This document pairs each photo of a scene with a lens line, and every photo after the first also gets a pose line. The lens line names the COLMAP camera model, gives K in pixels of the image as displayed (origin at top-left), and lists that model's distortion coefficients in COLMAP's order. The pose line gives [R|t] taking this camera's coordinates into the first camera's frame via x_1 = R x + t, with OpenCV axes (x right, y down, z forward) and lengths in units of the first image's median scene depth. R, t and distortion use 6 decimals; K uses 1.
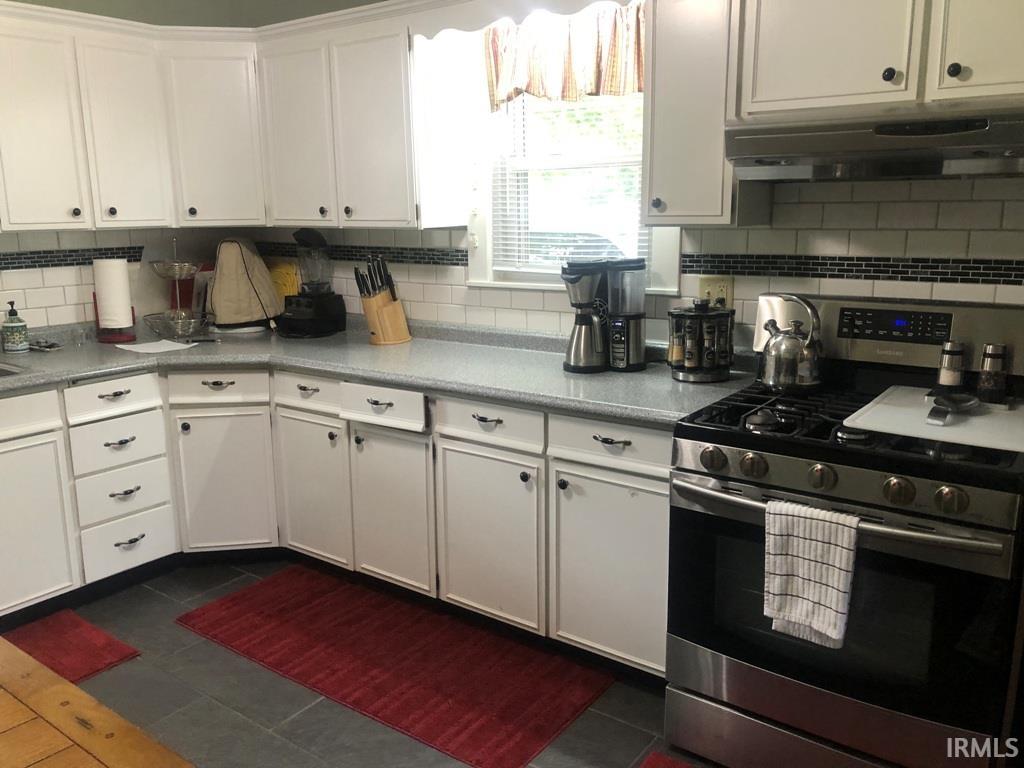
lens RADIAL K [[798.9, 0, 512.0], [0, 798.9, 384.0], [0, 0, 1]] dist [-0.040899, -0.000826]
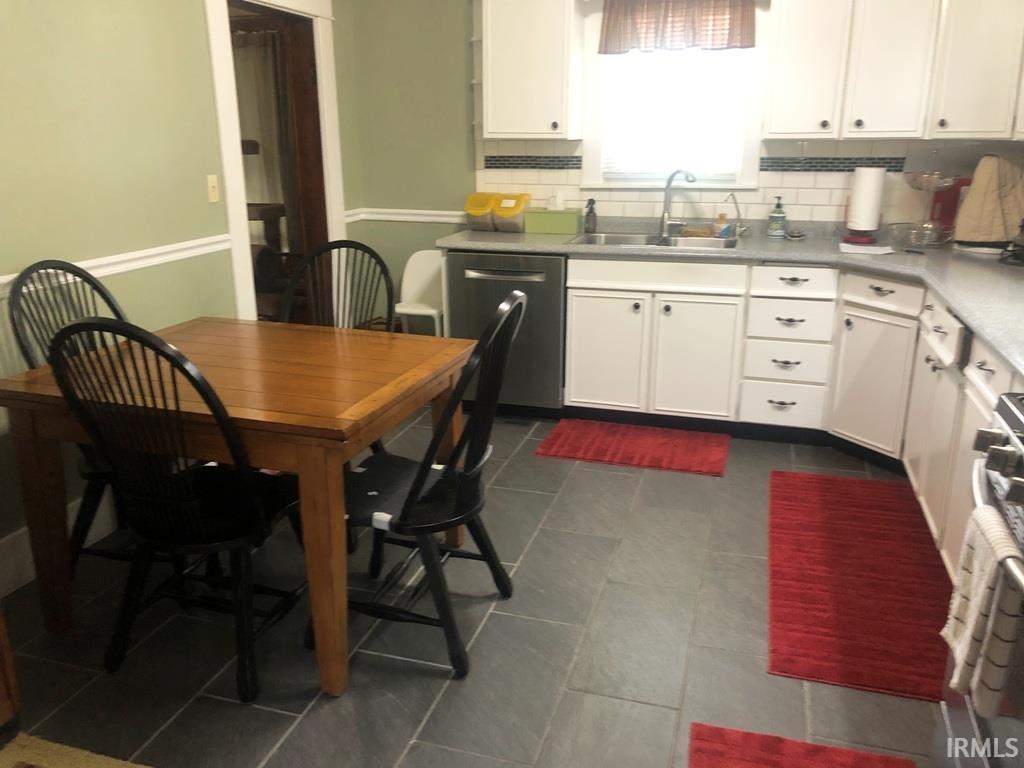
lens RADIAL K [[829.5, 0, 512.0], [0, 829.5, 384.0], [0, 0, 1]] dist [0.003690, -0.006502]
pose [[0.313171, 0.279217, -0.907723, 0.522887], [-0.194138, 0.954442, 0.226609, -0.036112], [0.929642, 0.105257, 0.353110, 0.159515]]
